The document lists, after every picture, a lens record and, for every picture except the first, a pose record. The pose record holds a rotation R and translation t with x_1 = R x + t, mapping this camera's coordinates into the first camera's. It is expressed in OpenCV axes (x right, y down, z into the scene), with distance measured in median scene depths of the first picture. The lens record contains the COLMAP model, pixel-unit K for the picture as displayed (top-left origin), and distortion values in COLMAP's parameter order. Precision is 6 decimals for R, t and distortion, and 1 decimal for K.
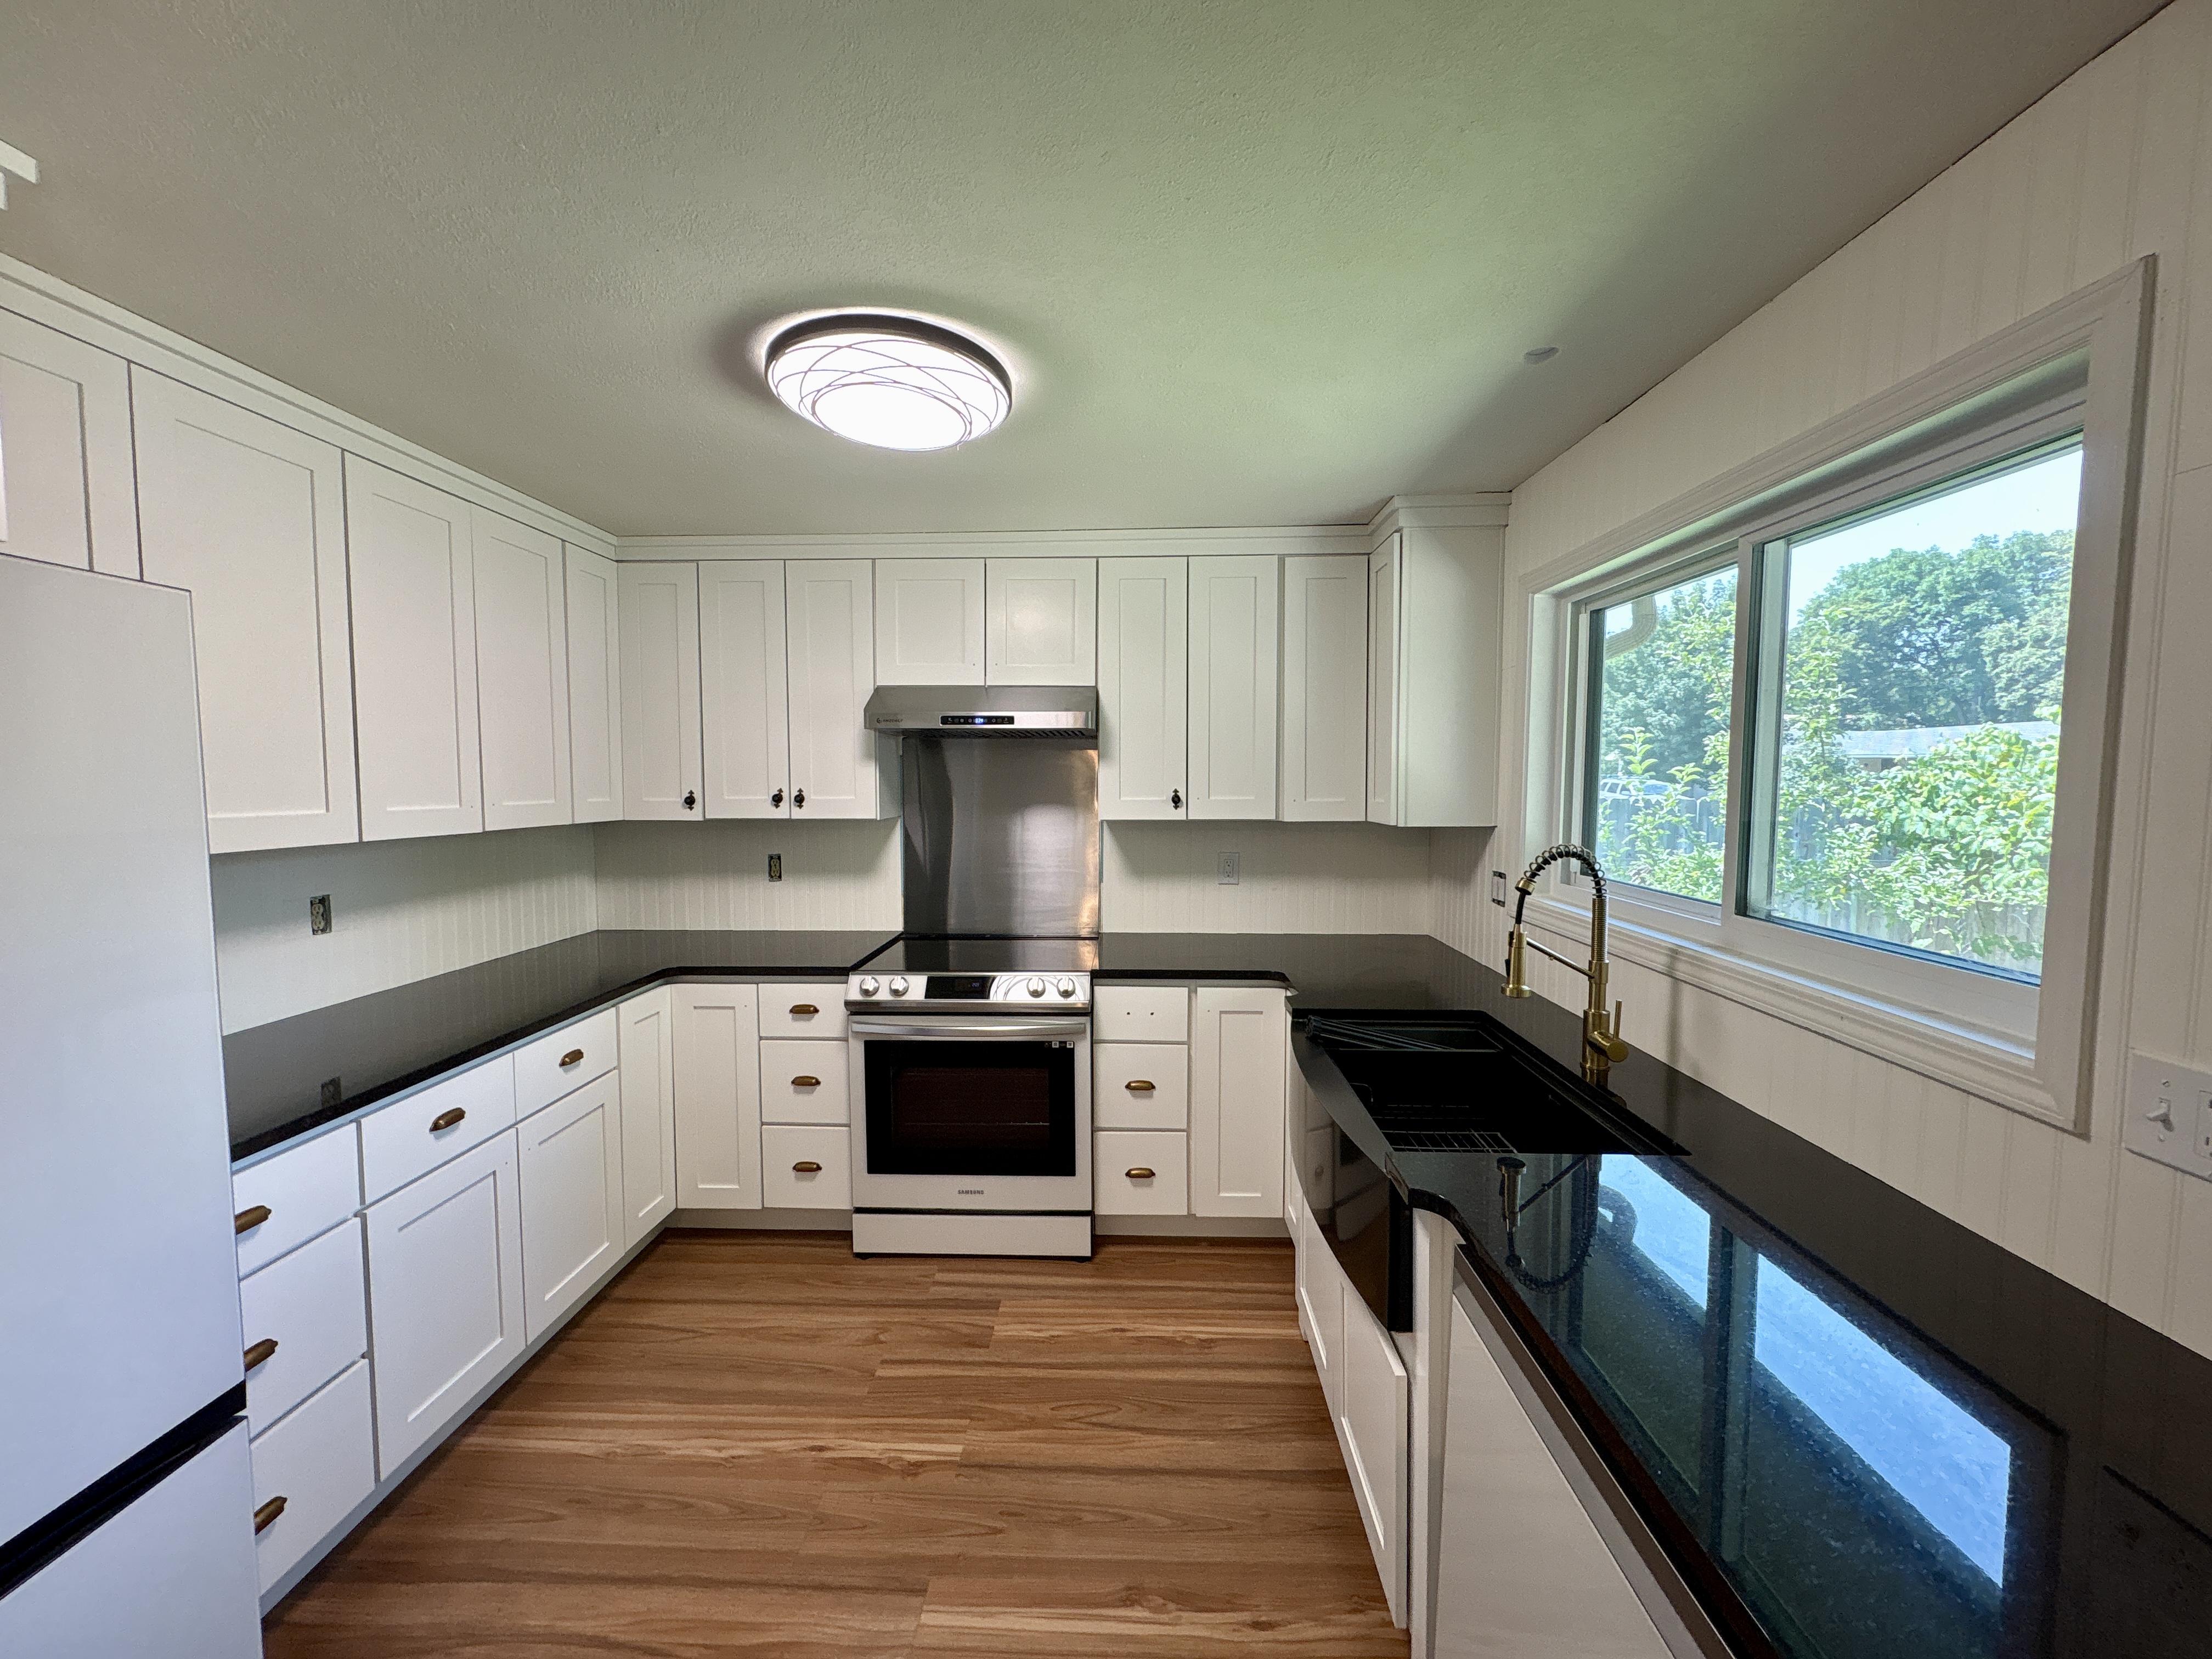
lens RADIAL K [[877.7, 0, 1106.0], [0, 877.7, 829.5], [0, 0, 1]] dist [0.001620, 0.000514]
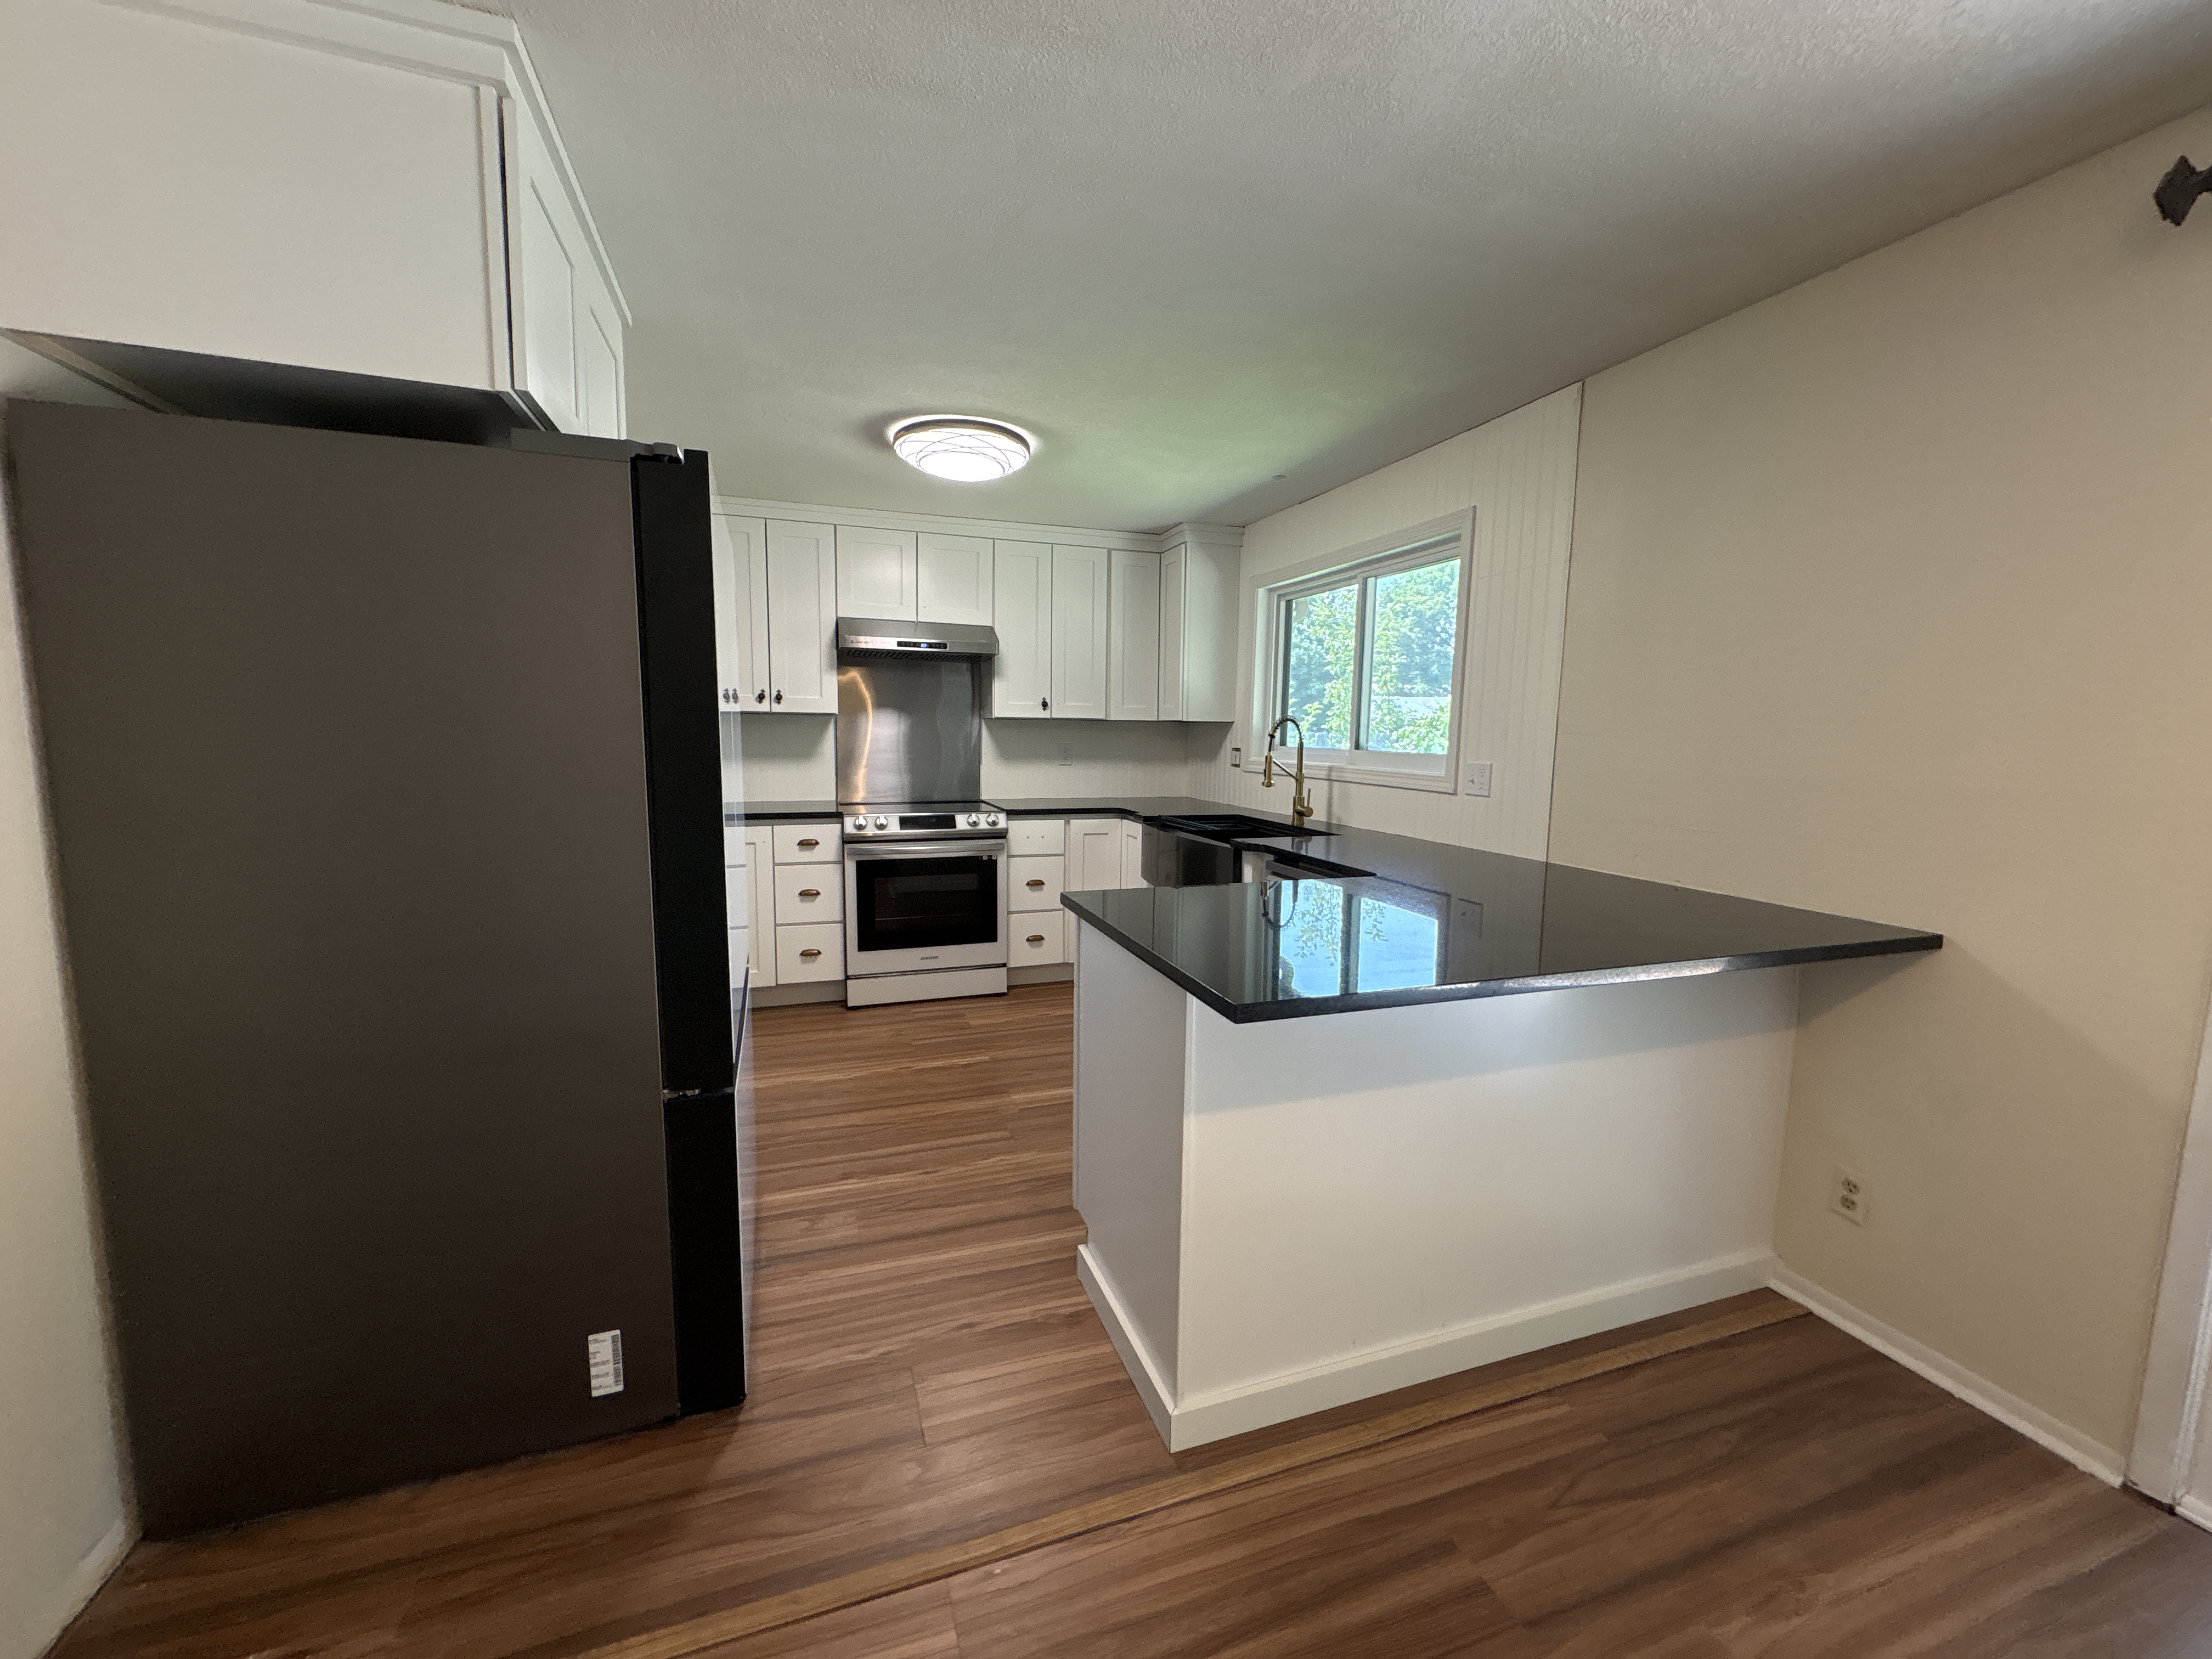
lens RADIAL K [[877.7, 0, 1106.0], [0, 877.7, 829.5], [0, 0, 1]] dist [0.001620, 0.000514]
pose [[0.931069, -0.026802, 0.363857, -0.415186], [0.007473, 0.998490, 0.054427, 0.109928], [-0.364766, -0.047956, 0.929863, -0.512452]]
